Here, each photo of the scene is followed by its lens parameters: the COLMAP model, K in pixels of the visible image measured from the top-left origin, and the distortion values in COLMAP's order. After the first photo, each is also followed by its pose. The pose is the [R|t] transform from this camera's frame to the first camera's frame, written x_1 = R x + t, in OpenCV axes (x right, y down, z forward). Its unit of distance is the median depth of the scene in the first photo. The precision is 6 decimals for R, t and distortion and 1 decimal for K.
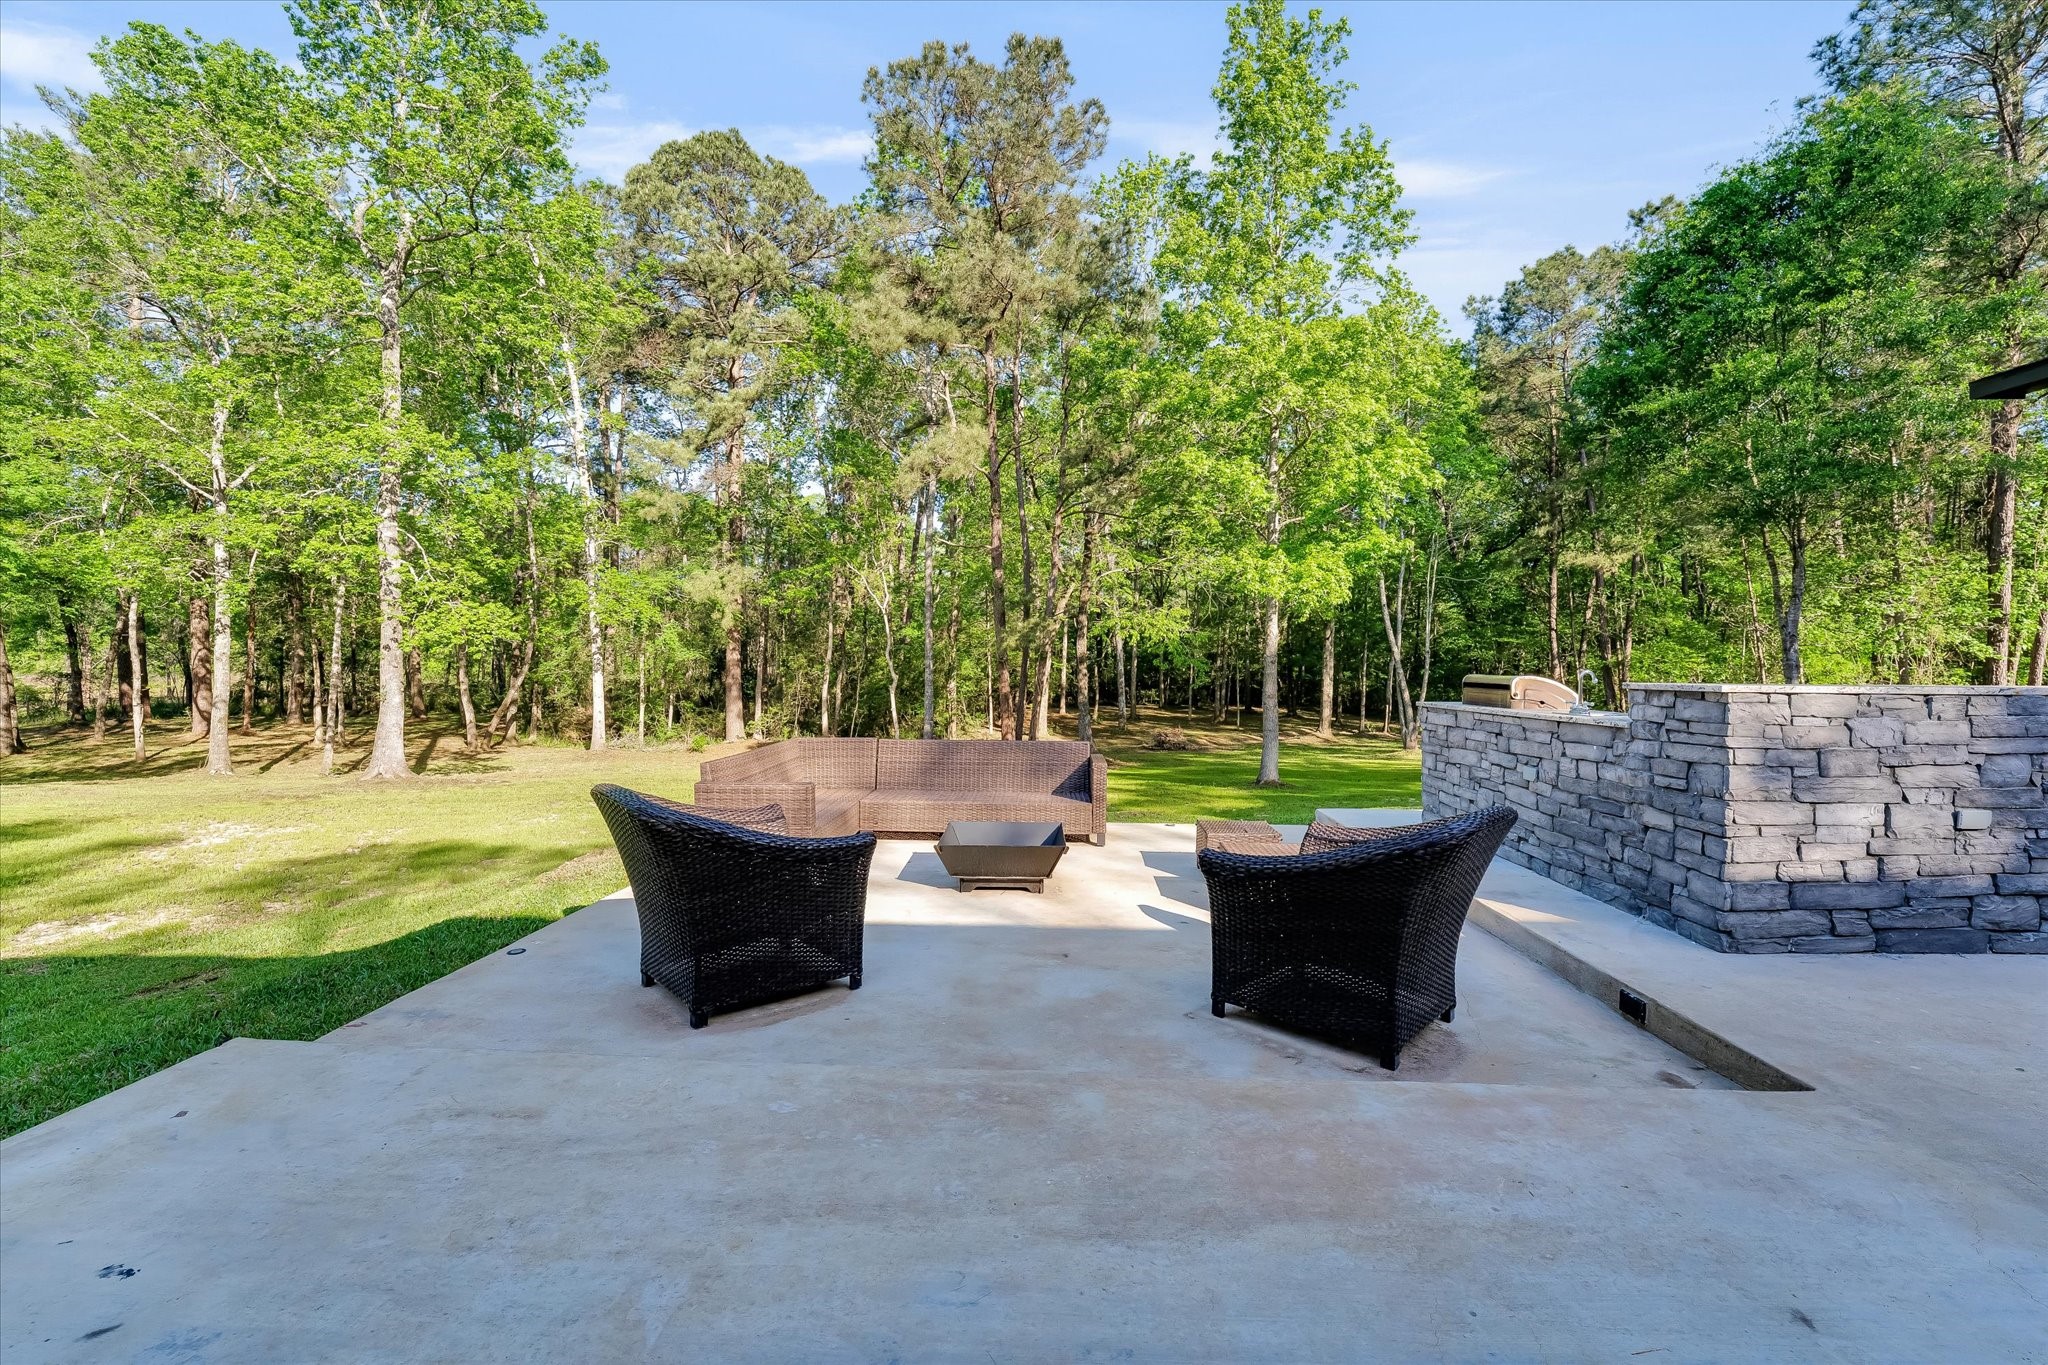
lens RADIAL K [[809.5, 0, 1001.1], [0, 809.5, 662.4], [0, 0, 1]] dist [-0.017823, -0.000058]
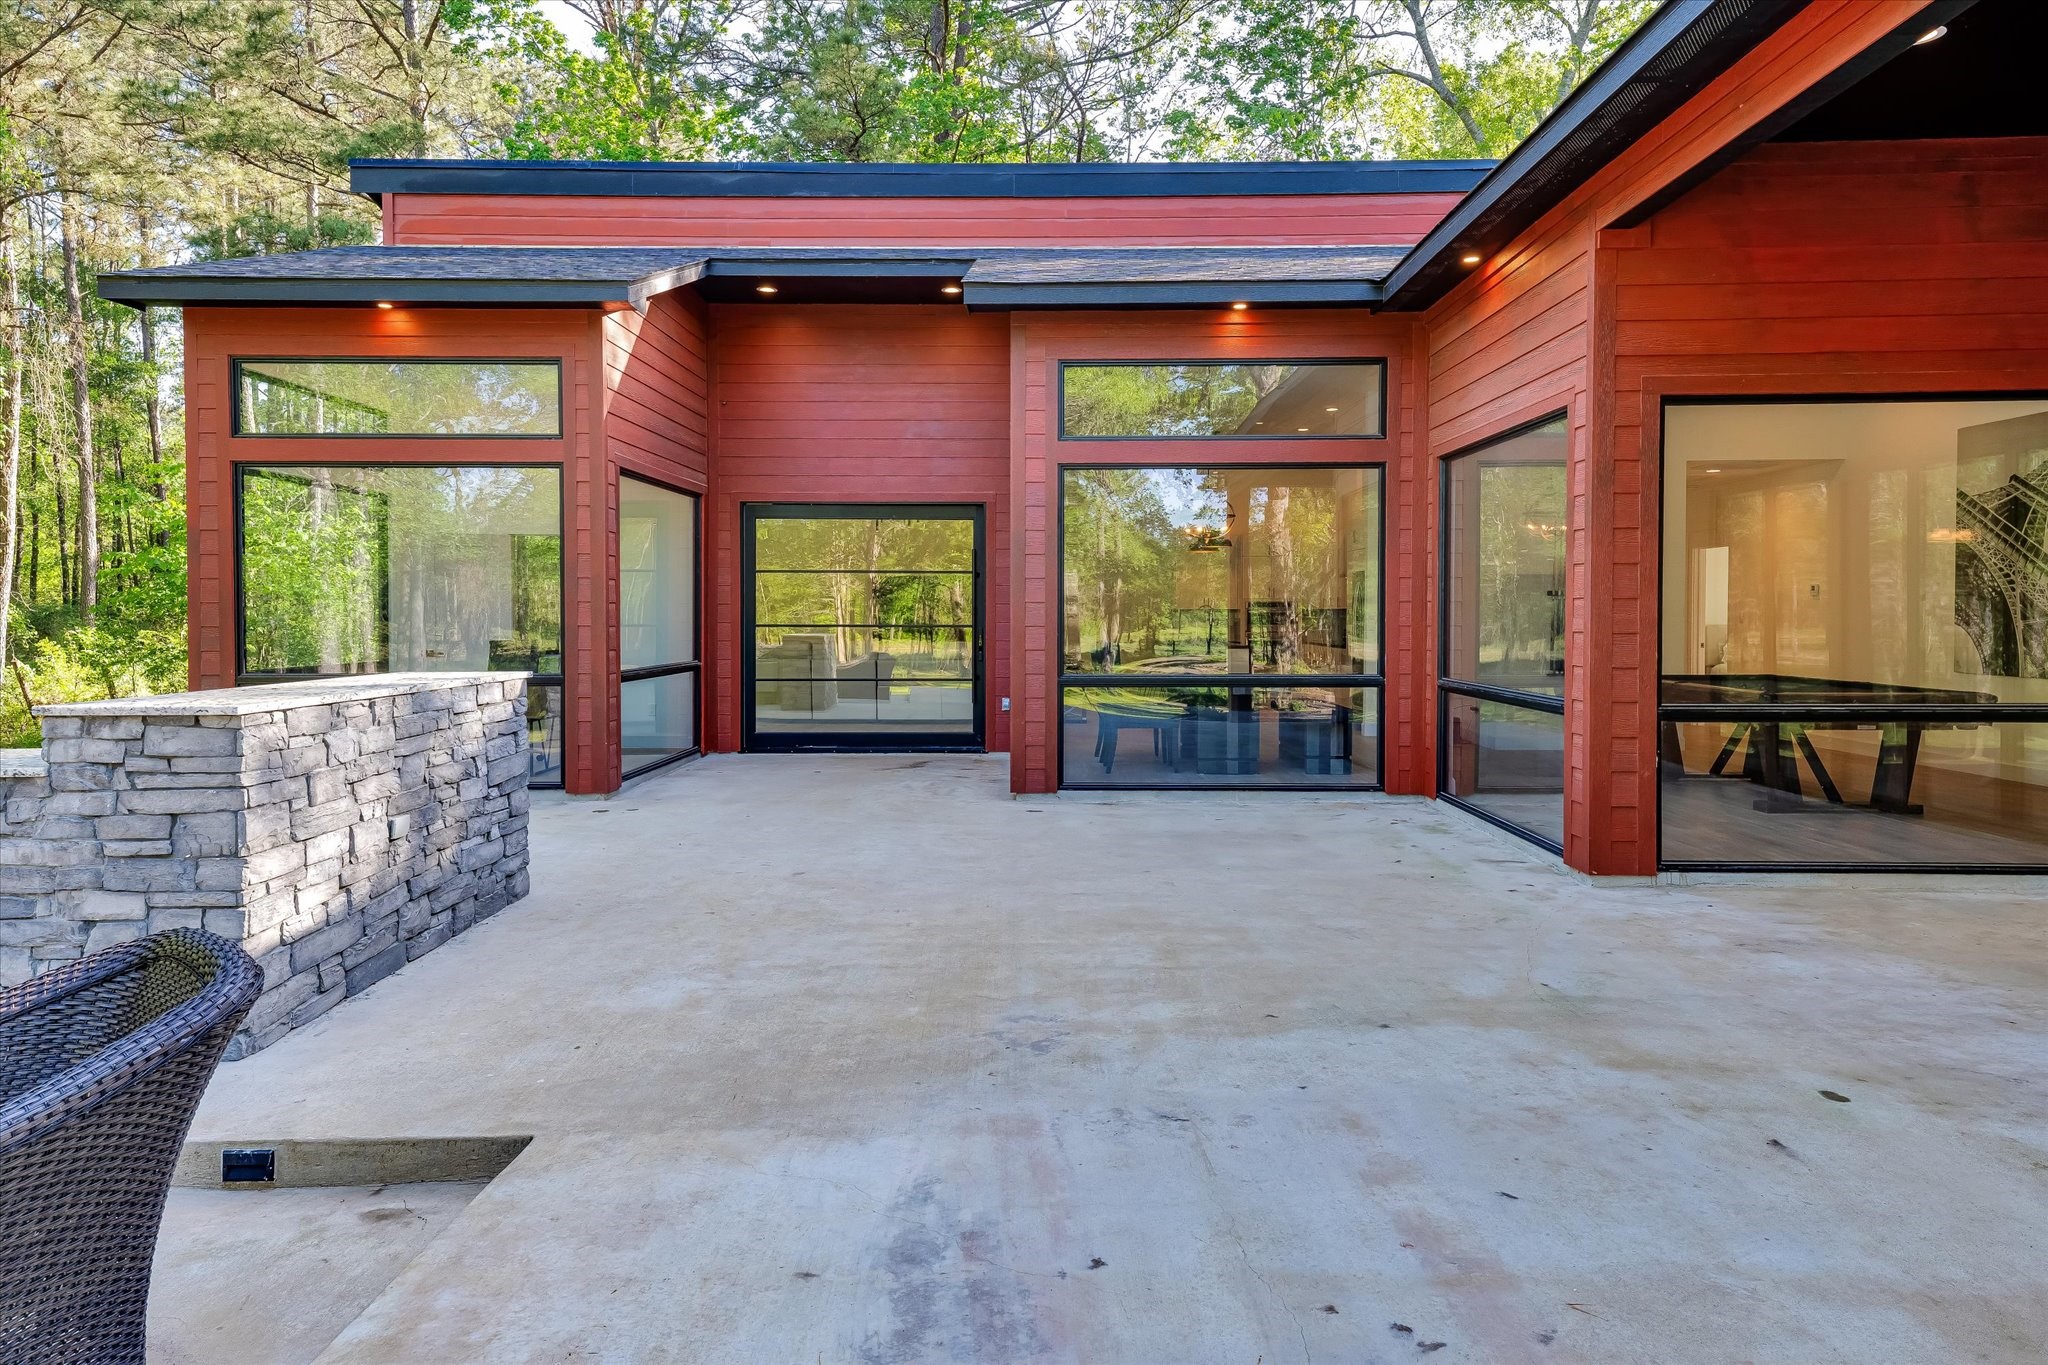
lens RADIAL K [[1366.7, 0, 1014.6], [0, 1366.7, 622.4], [0, 0, 1]] dist [0.036764, 0.000725]
pose [[-0.053999, -0.017160, 0.998394, -0.439606], [-0.002806, 0.999851, 0.017034, -0.074542], [-0.998537, -0.001882, -0.054039, 0.338174]]
